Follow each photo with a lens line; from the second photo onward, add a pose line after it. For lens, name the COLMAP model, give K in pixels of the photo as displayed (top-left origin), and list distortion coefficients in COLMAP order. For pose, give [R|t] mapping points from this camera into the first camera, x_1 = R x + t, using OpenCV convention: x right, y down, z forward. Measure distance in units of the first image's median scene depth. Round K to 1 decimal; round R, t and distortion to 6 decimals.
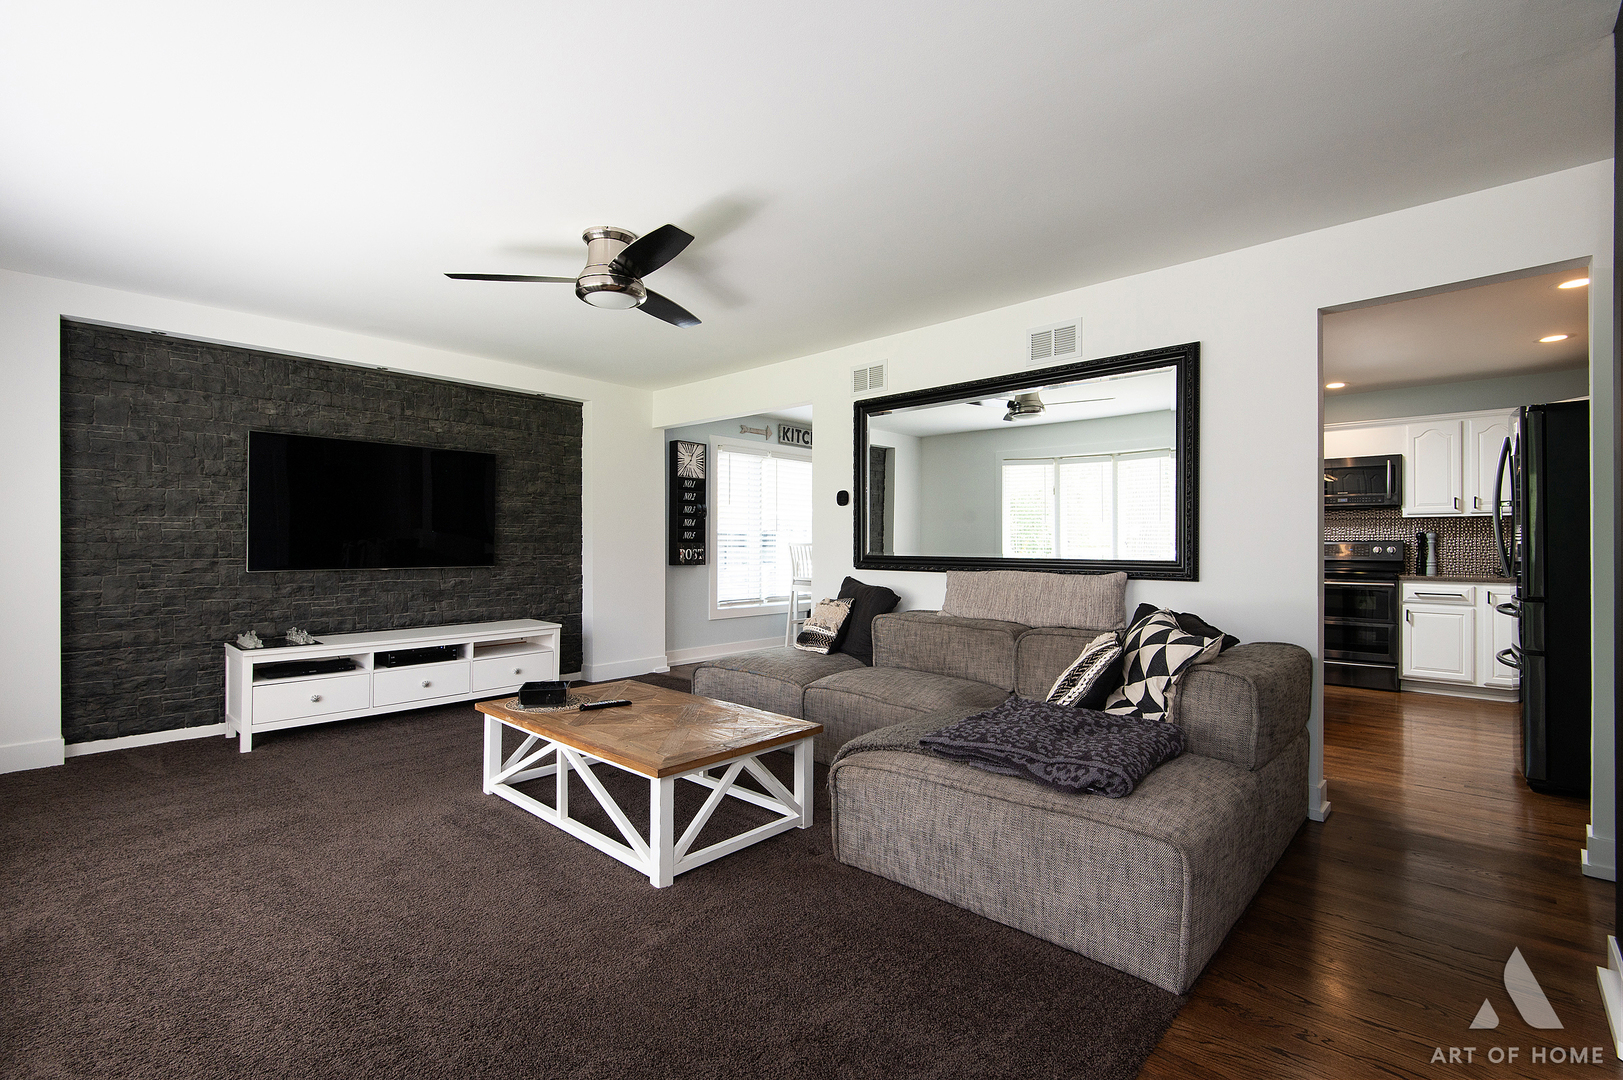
lens RADIAL K [[727.6, 0, 814.3], [0, 727.6, 539.1], [0, 0, 1]] dist [-0.004331, -0.004588]
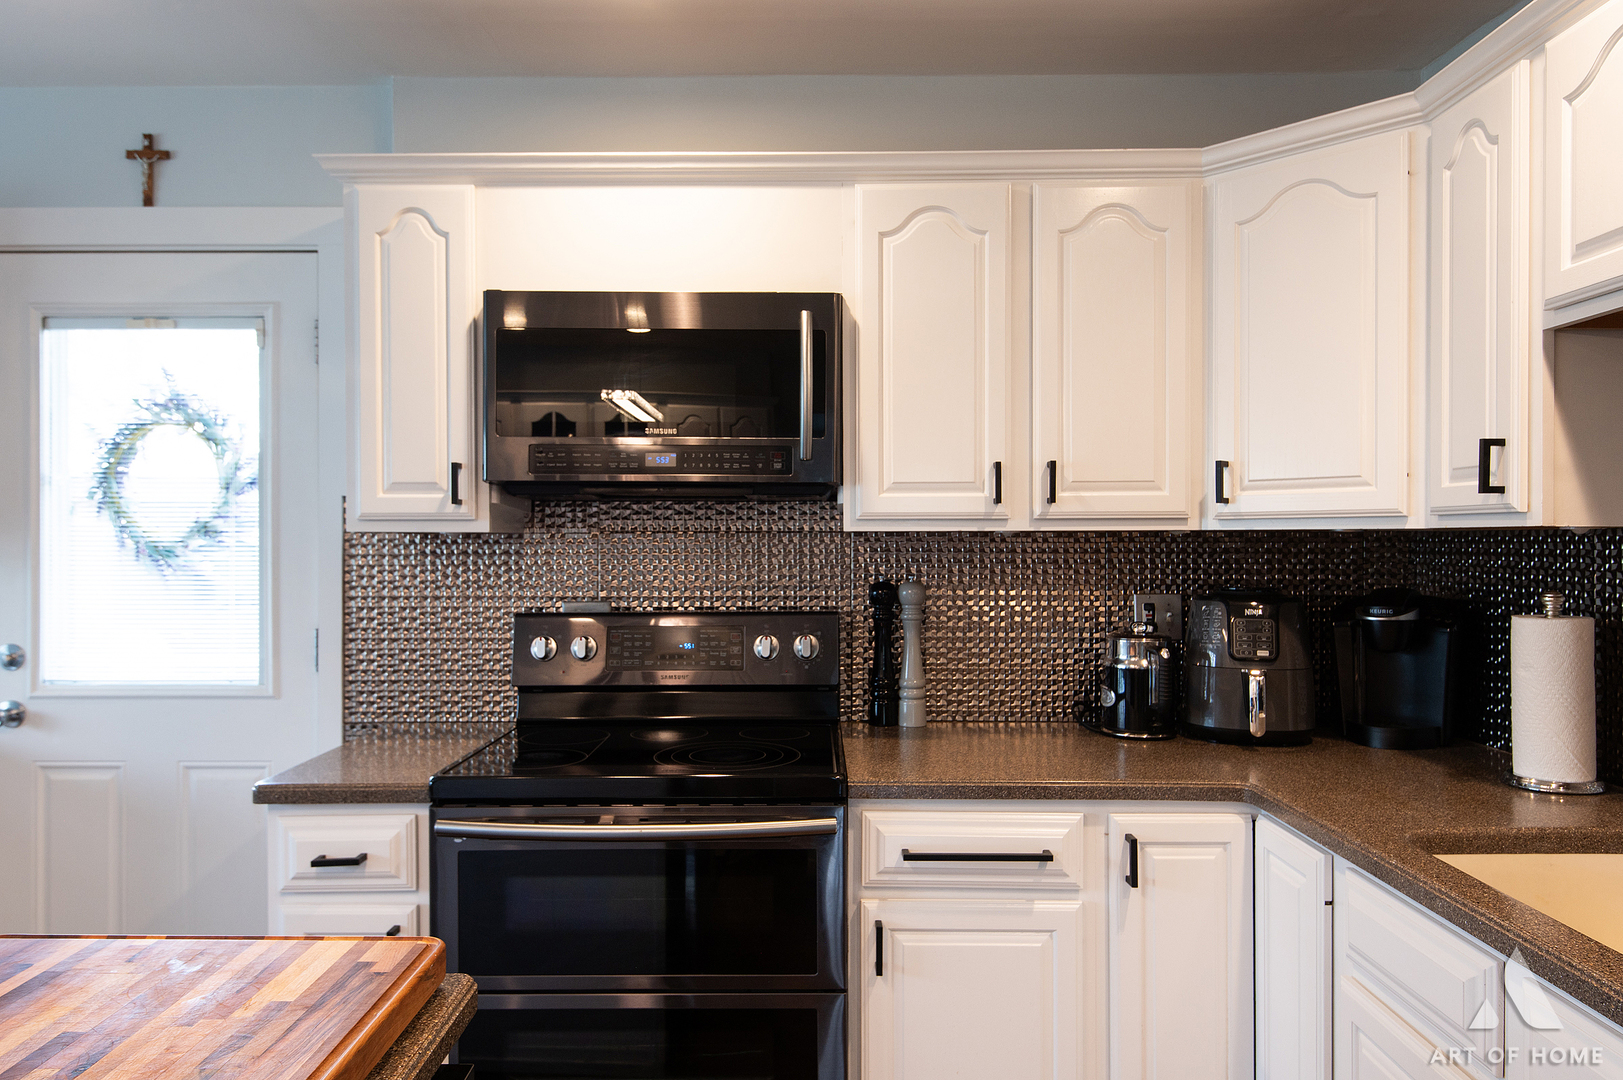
lens RADIAL K [[1120.4, 0, 811.4], [0, 1120.4, 538.7], [0, 0, 1]] dist [-0.001150, -0.000041]
pose [[0.738433, -0.001683, 0.674325, 0.514291], [-0.001585, 0.999990, 0.004232, -0.028465], [-0.674325, -0.004194, 0.738423, 0.689483]]
